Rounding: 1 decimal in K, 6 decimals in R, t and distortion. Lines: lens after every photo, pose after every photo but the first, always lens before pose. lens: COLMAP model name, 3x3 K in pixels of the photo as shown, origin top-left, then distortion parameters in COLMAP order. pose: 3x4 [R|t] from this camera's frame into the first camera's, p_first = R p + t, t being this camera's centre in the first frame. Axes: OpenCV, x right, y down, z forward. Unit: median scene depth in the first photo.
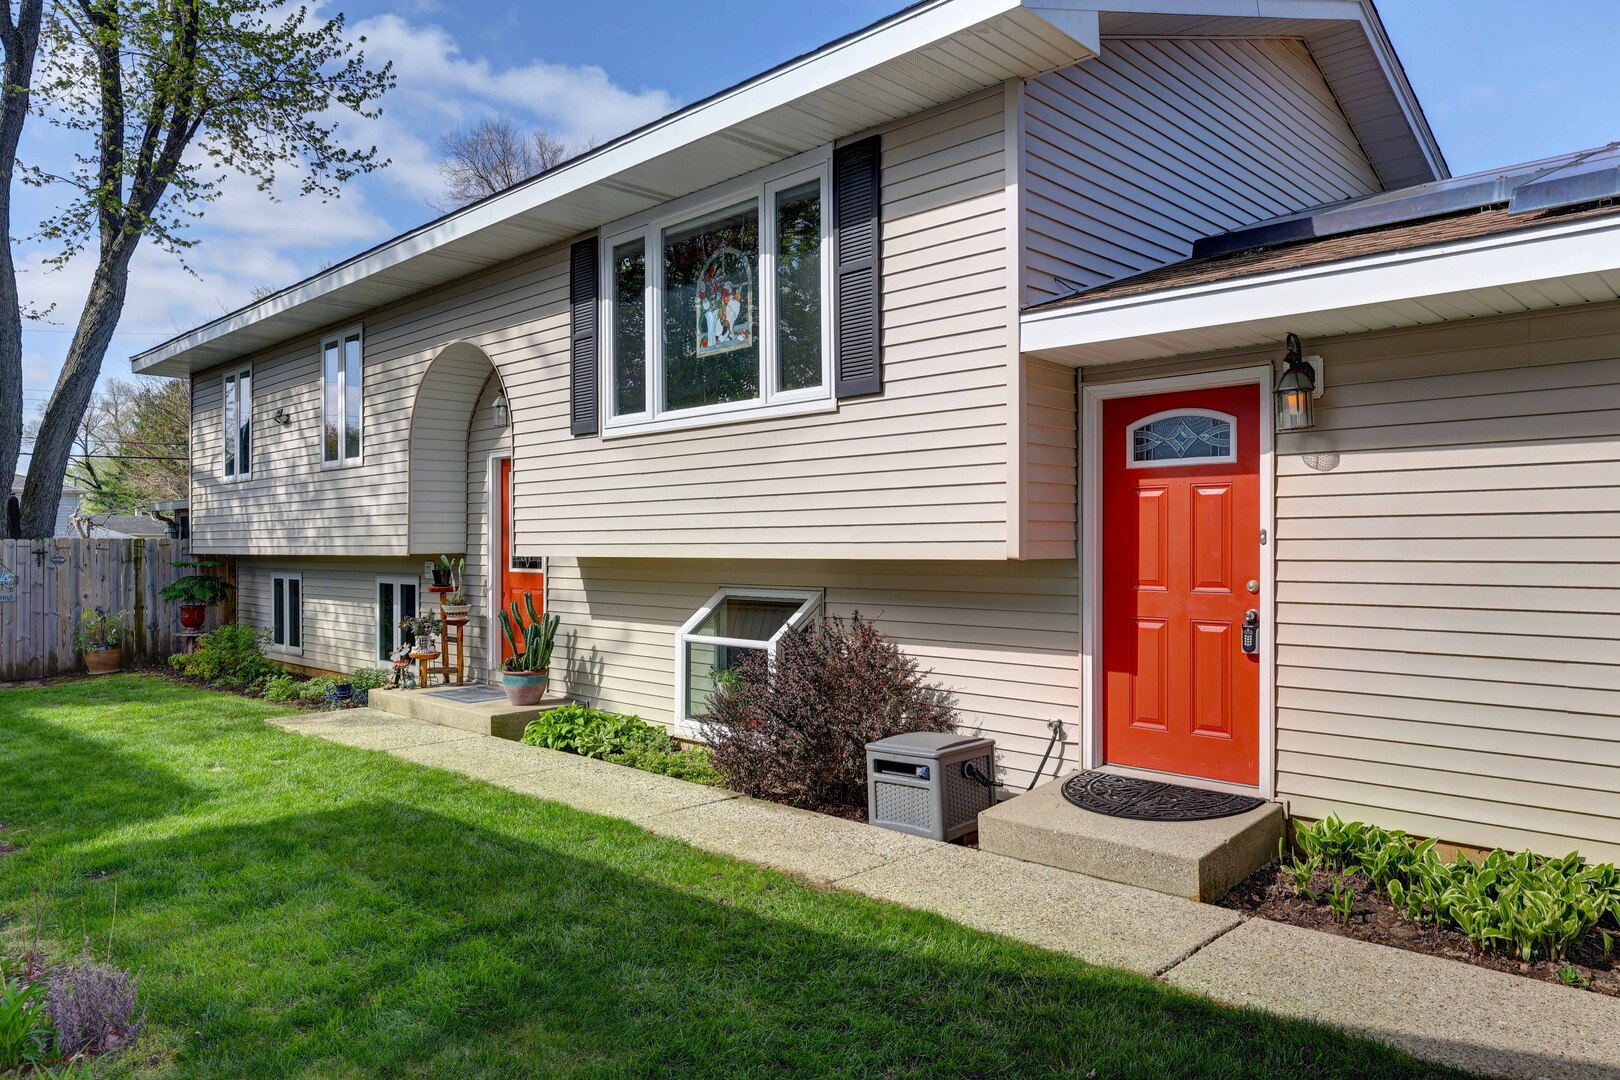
lens RADIAL K [[1063.2, 0, 809.0], [0, 1063.2, 547.5], [0, 0, 1]] dist [0.005907, 0.000089]
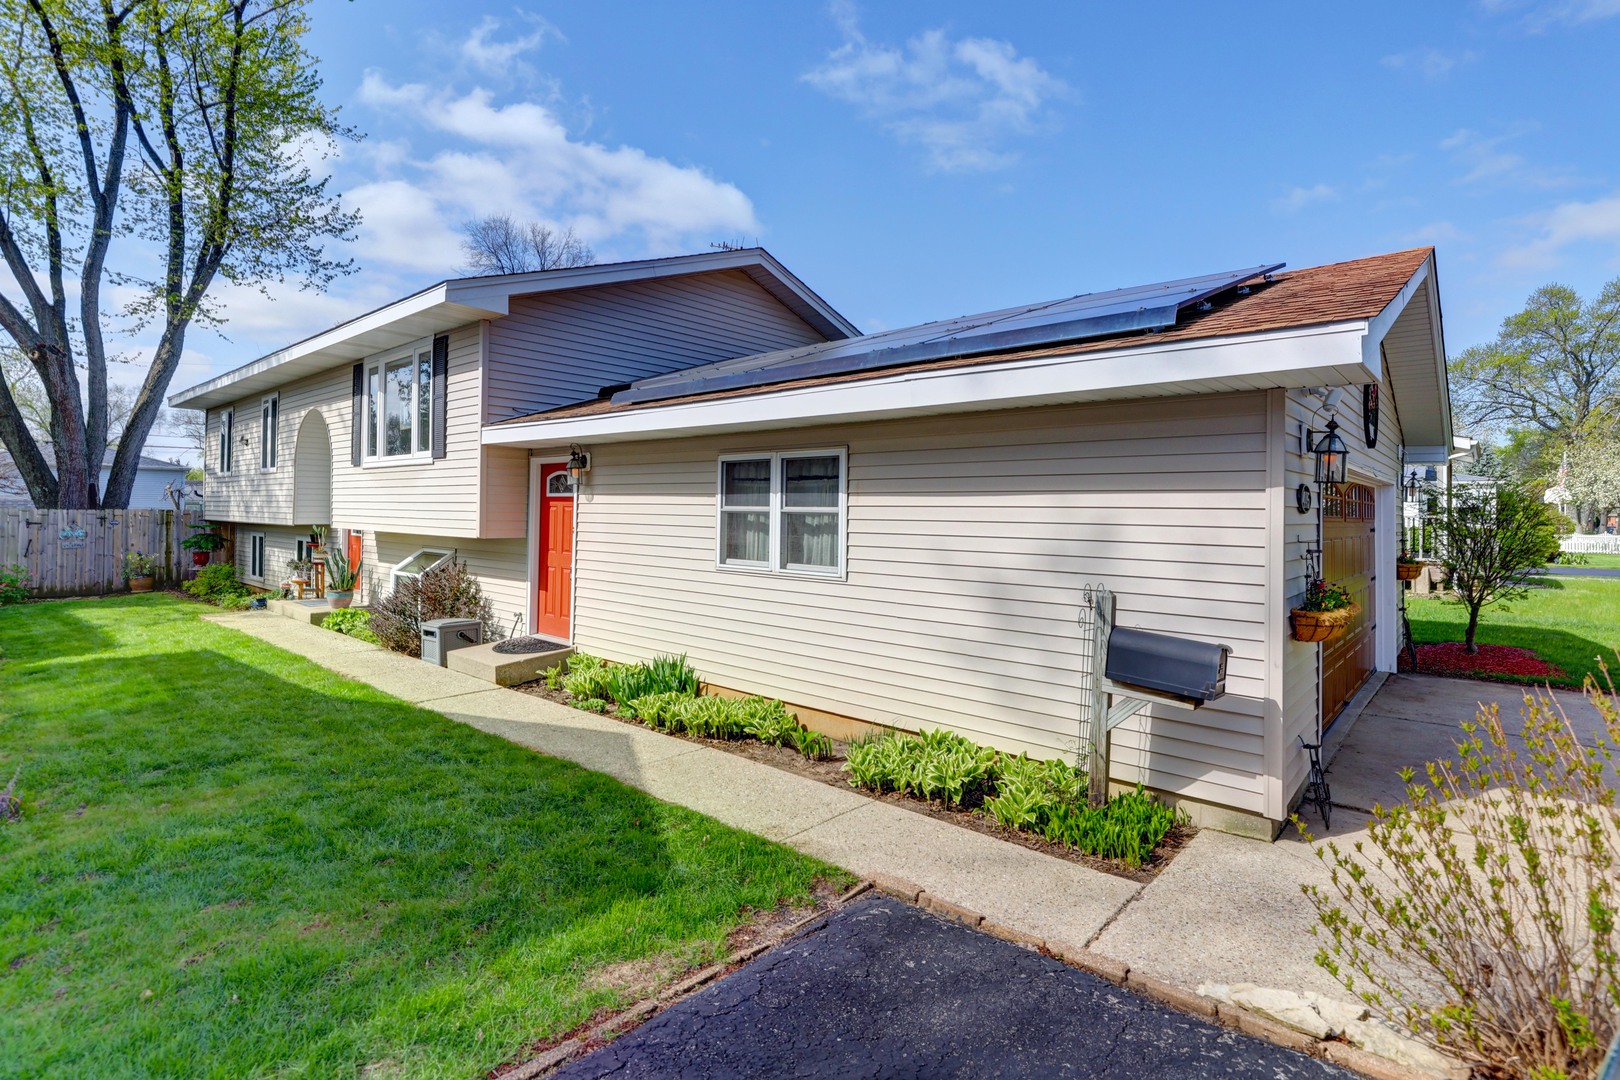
lens RADIAL K [[779.5, 0, 824.8], [0, 779.5, 510.6], [0, 0, 1]] dist [-0.013487, 0.001198]
pose [[0.997947, 0.017189, 0.061702, 0.388880], [-0.016921, 0.999845, -0.004855, -0.023761], [-0.061776, 0.003801, 0.998083, -0.311722]]
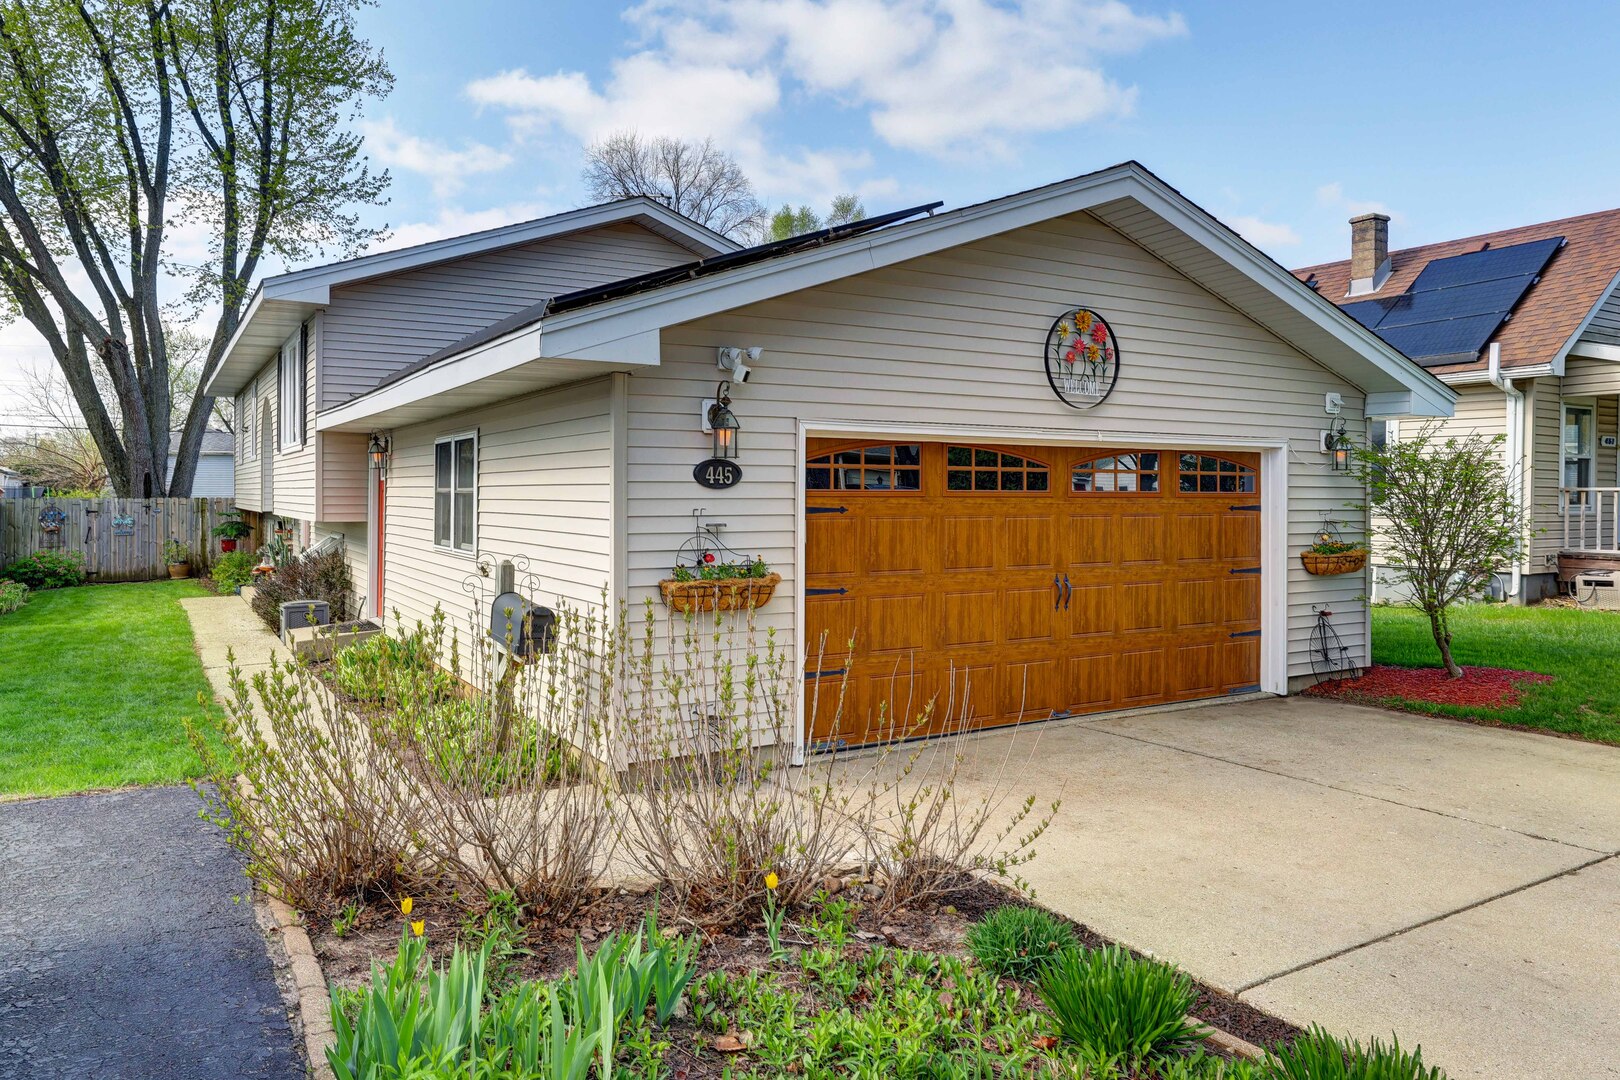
lens RADIAL K [[1087.3, 0, 743.8], [0, 1087.3, 506.1], [0, 0, 1]] dist [0.001810, -0.000595]
pose [[0.957352, 0.012571, -0.288652, 0.842825], [-0.010622, 0.999909, 0.008317, -0.024053], [0.288730, -0.004896, 0.957398, -0.466900]]
